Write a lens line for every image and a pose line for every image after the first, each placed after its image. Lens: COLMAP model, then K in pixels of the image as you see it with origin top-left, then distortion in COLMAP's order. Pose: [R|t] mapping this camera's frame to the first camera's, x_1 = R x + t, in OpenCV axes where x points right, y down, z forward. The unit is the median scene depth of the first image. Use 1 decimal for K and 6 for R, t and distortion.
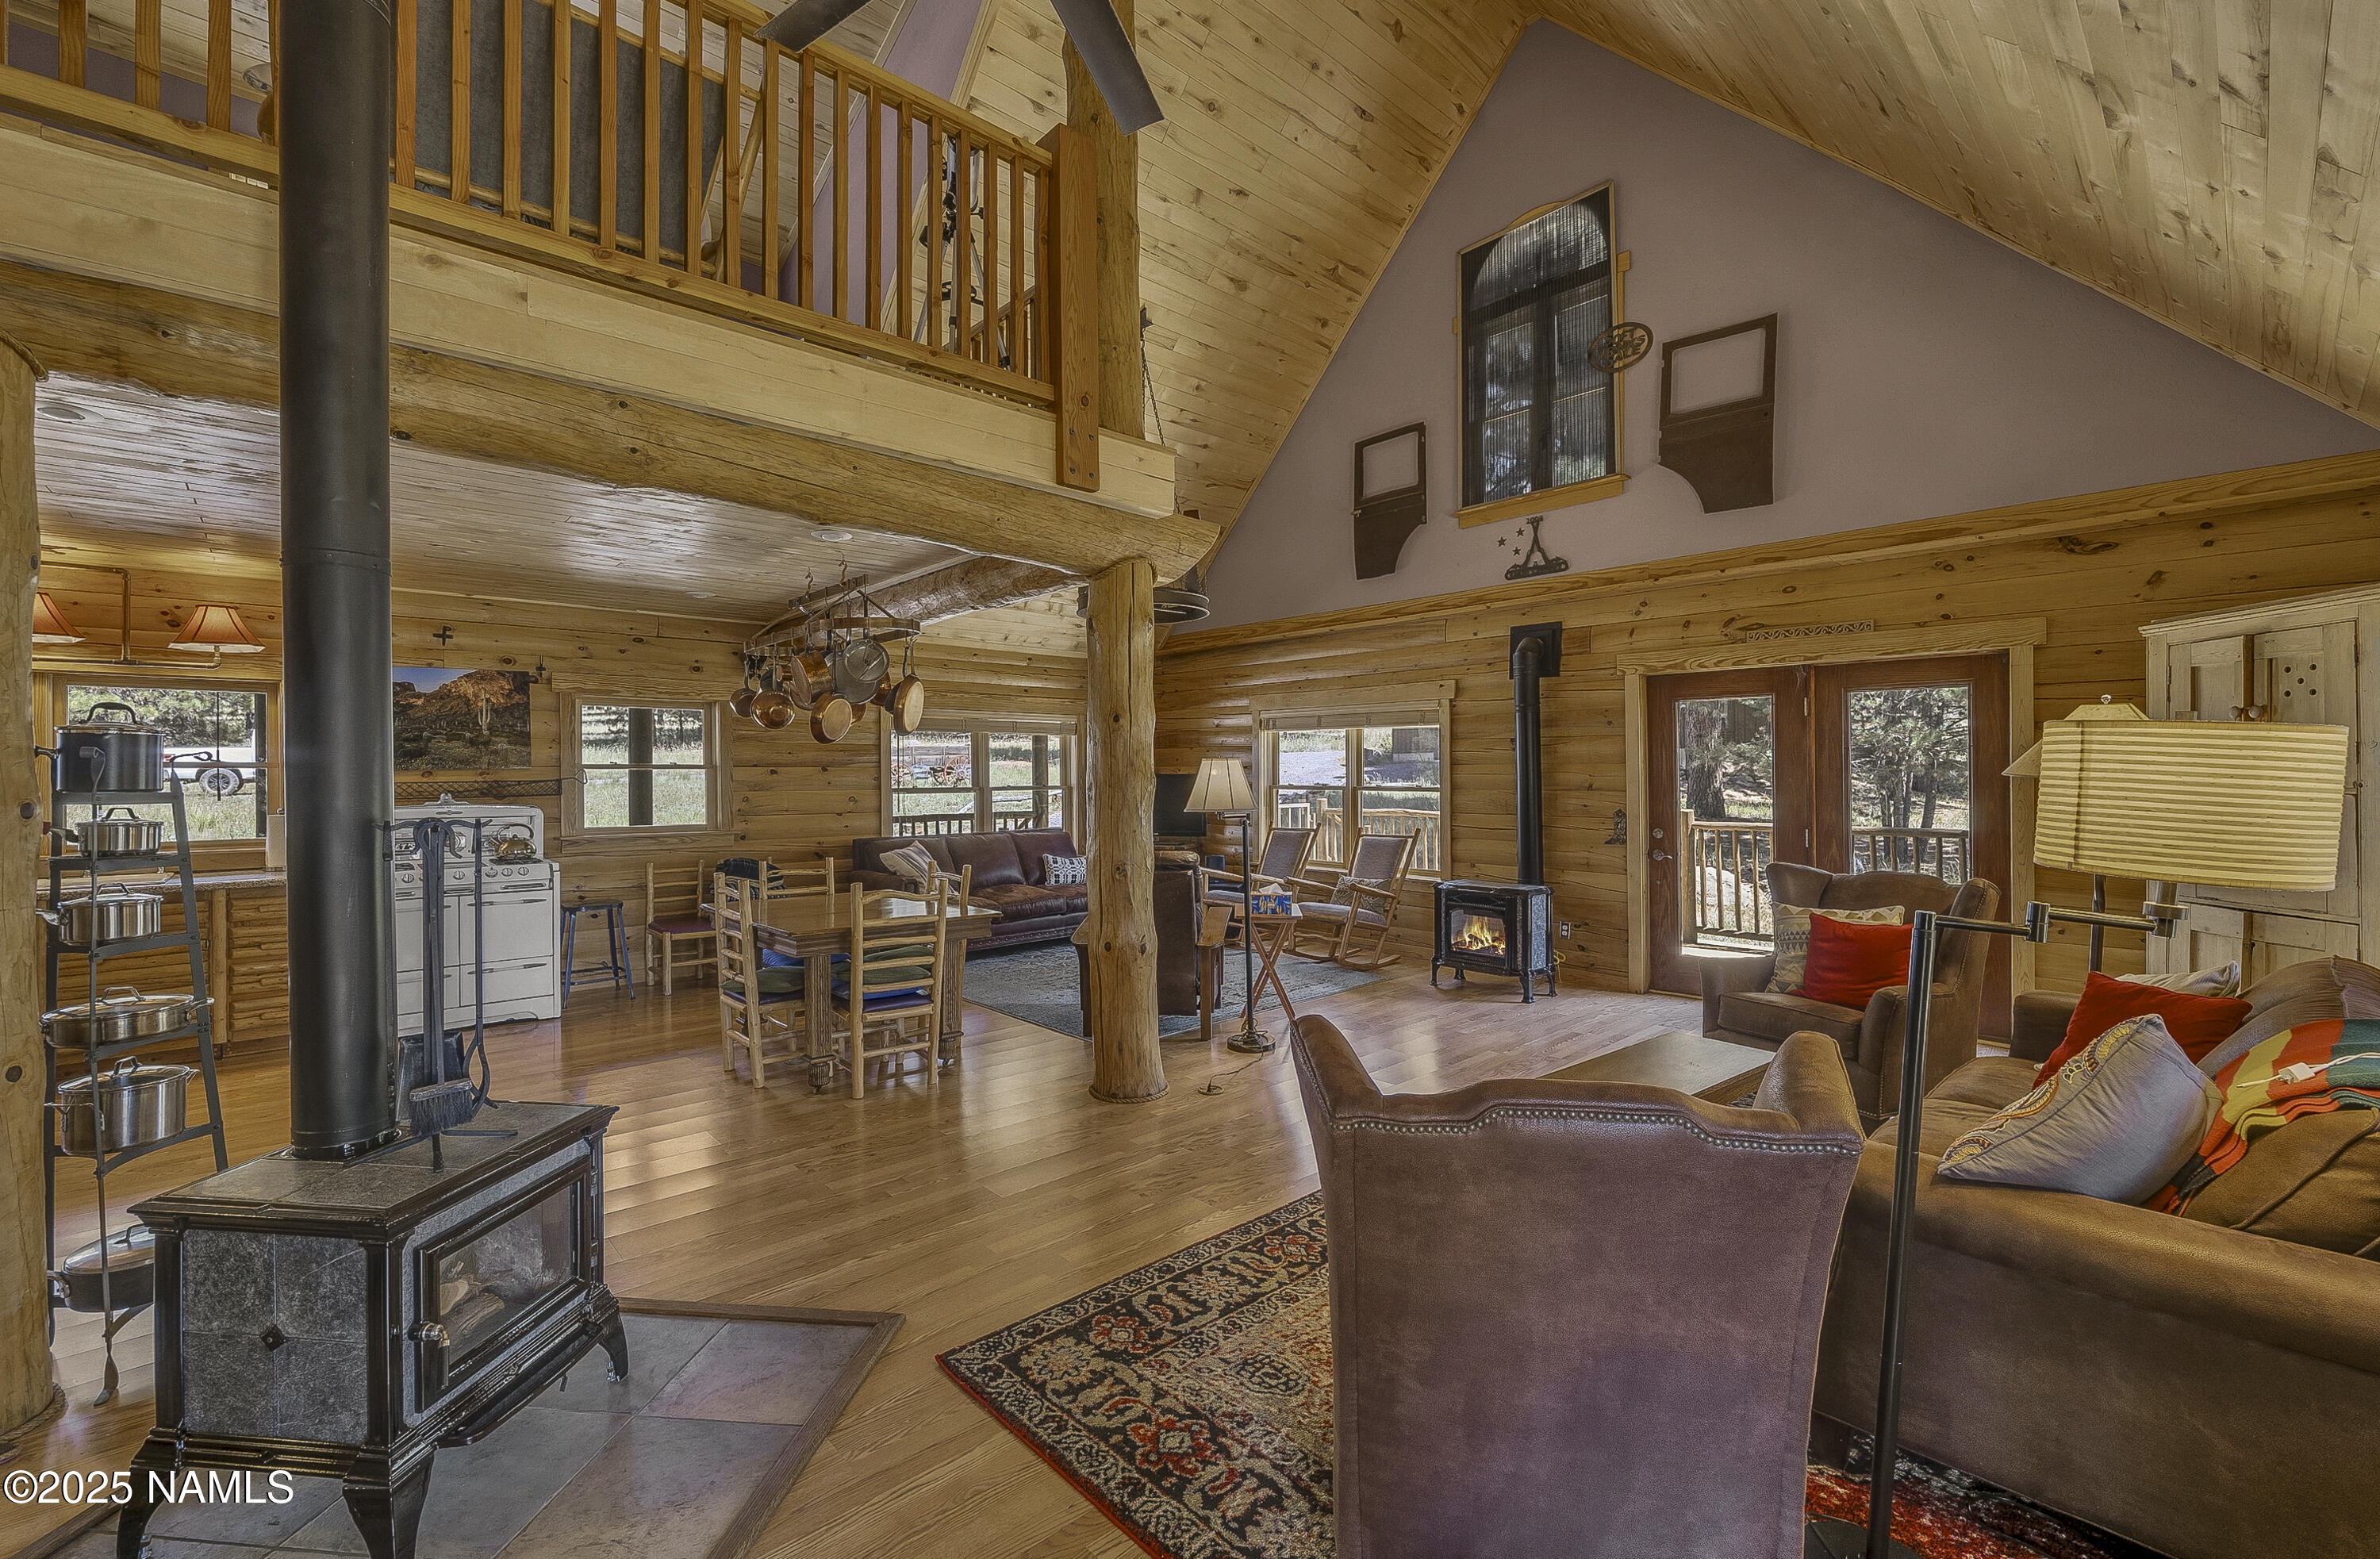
lens RADIAL K [[989.7, 0, 1192.3], [0, 989.7, 766.7], [0, 0, 1]] dist [-0.011346, -0.000085]
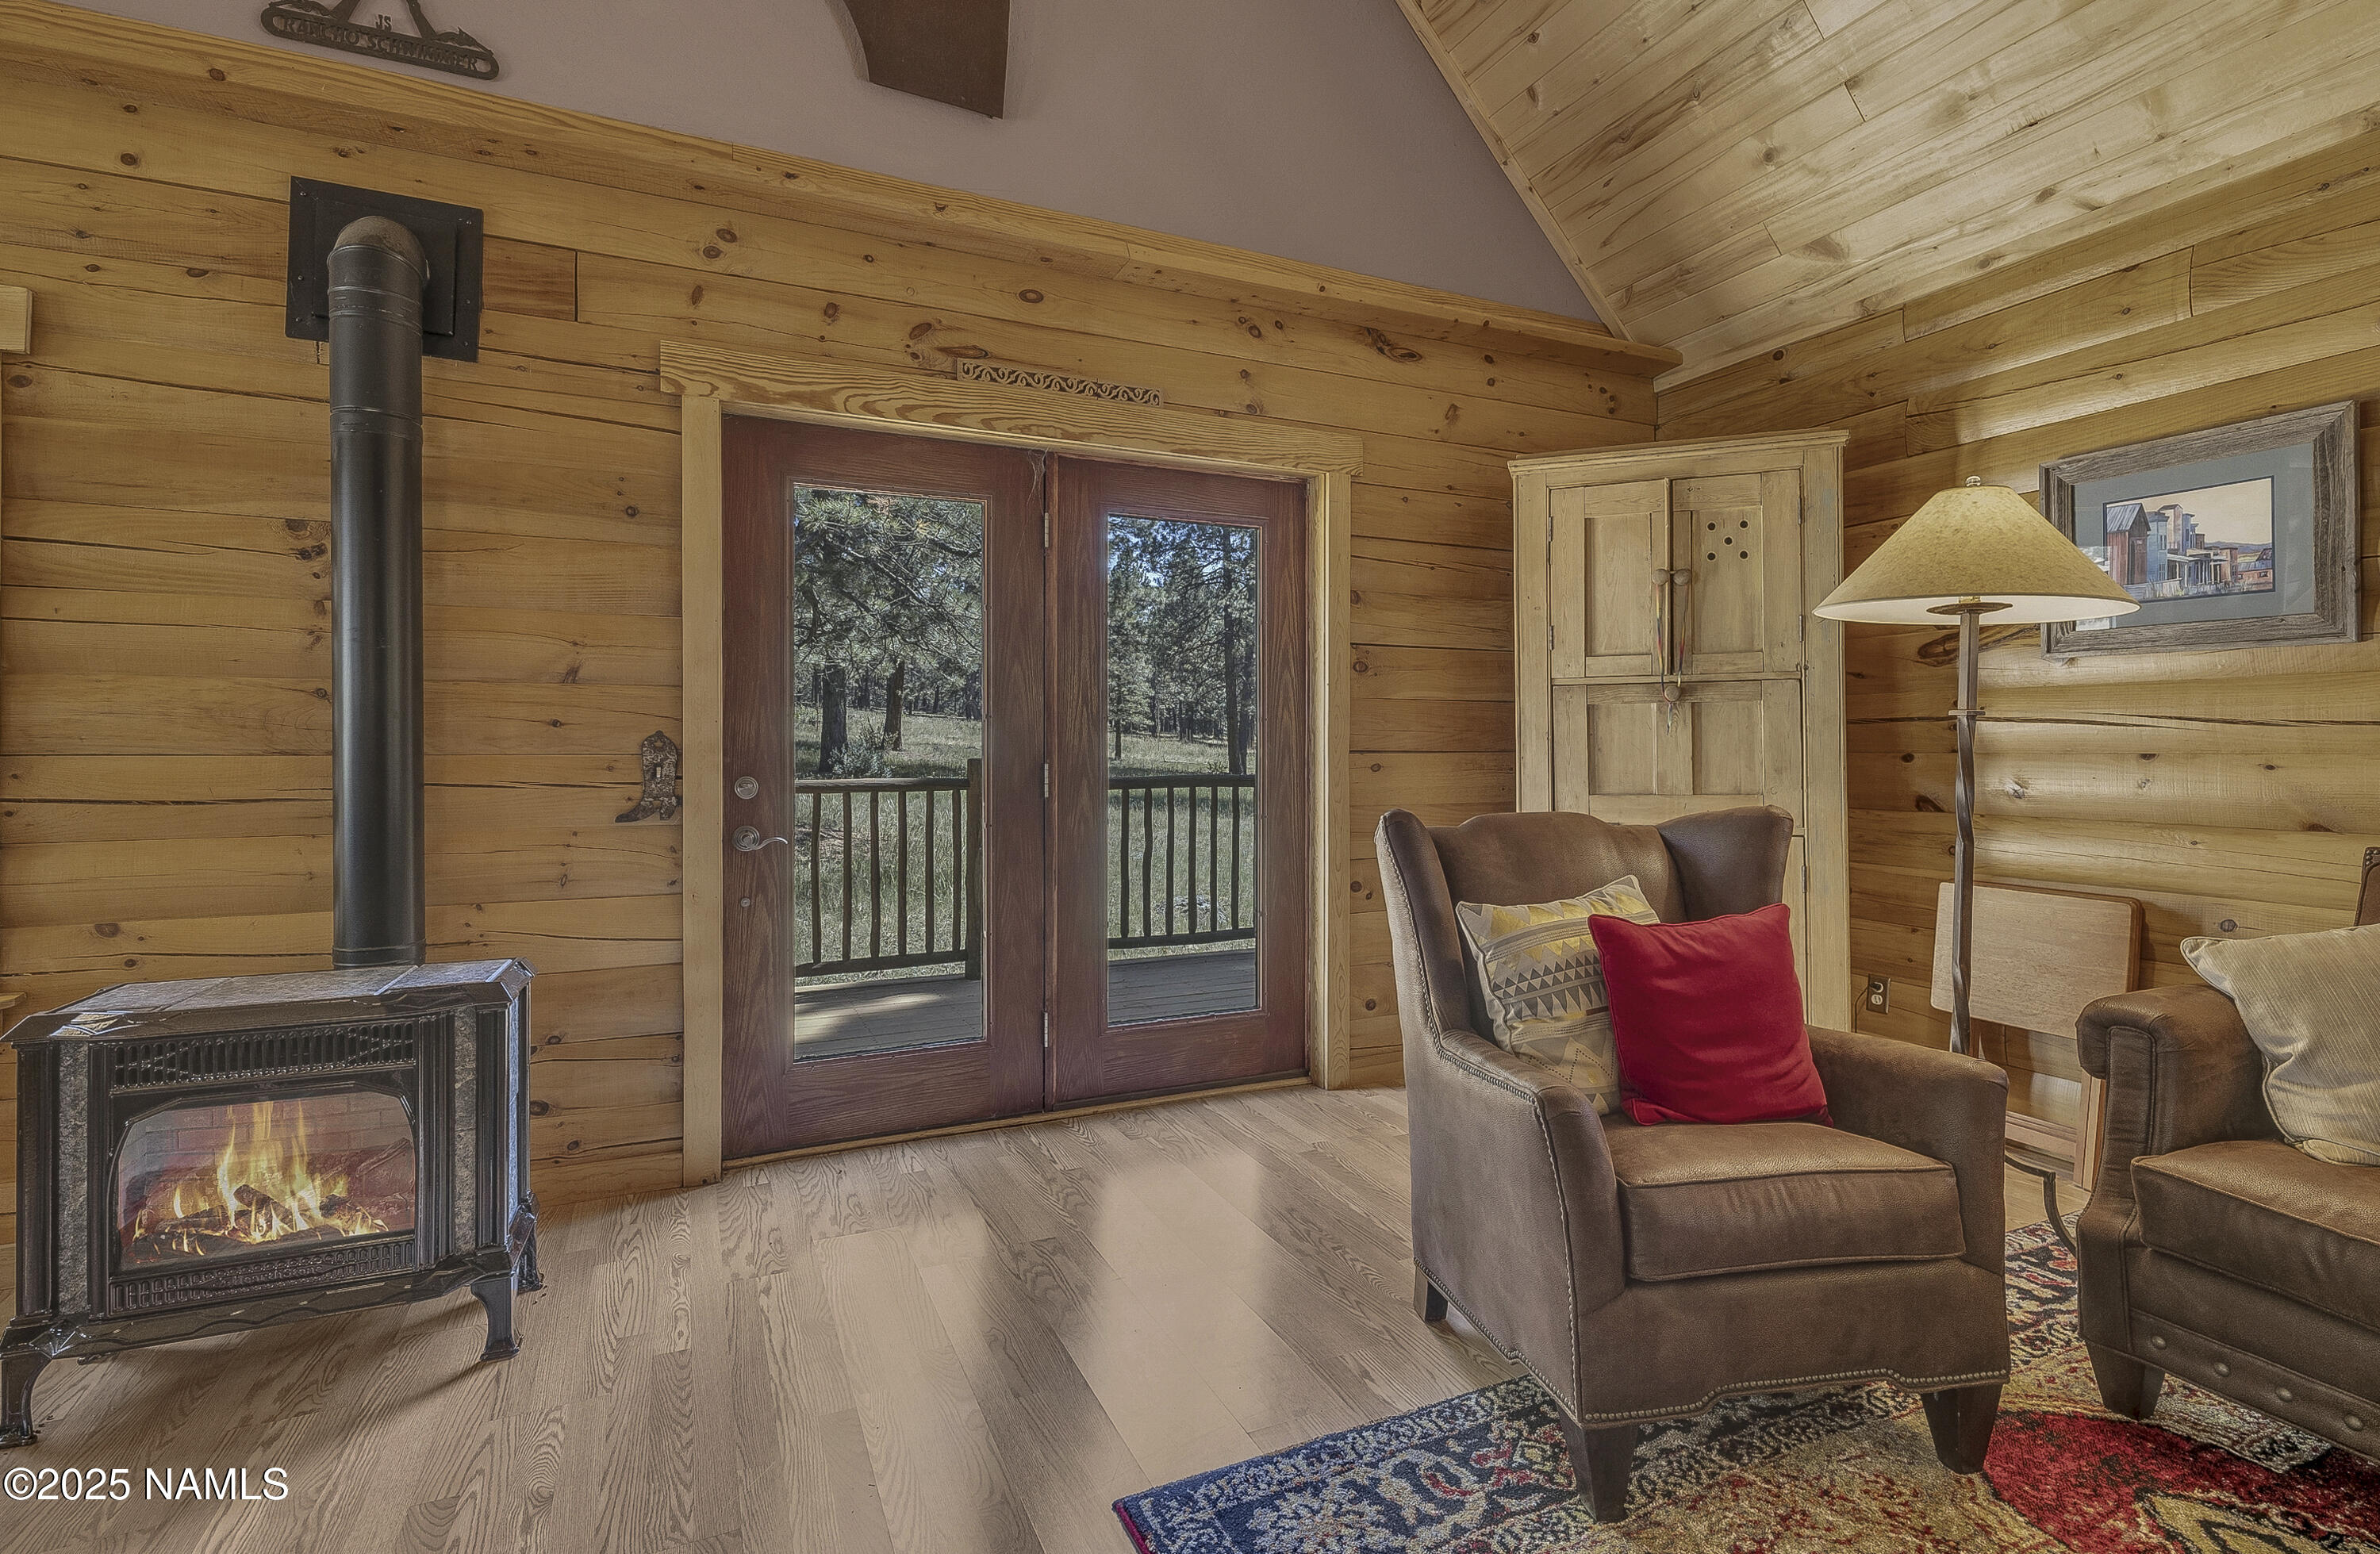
lens RADIAL K [[1107.5, 0, 1188.5], [0, 1107.5, 746.7], [0, 0, 1]] dist [-0.000367, -0.000386]
pose [[0.311535, 0.006012, 0.950216, 0.081210], [-0.003033, 0.999981, -0.005333, 0.054721], [-0.950230, -0.001221, 0.311547, 0.706229]]
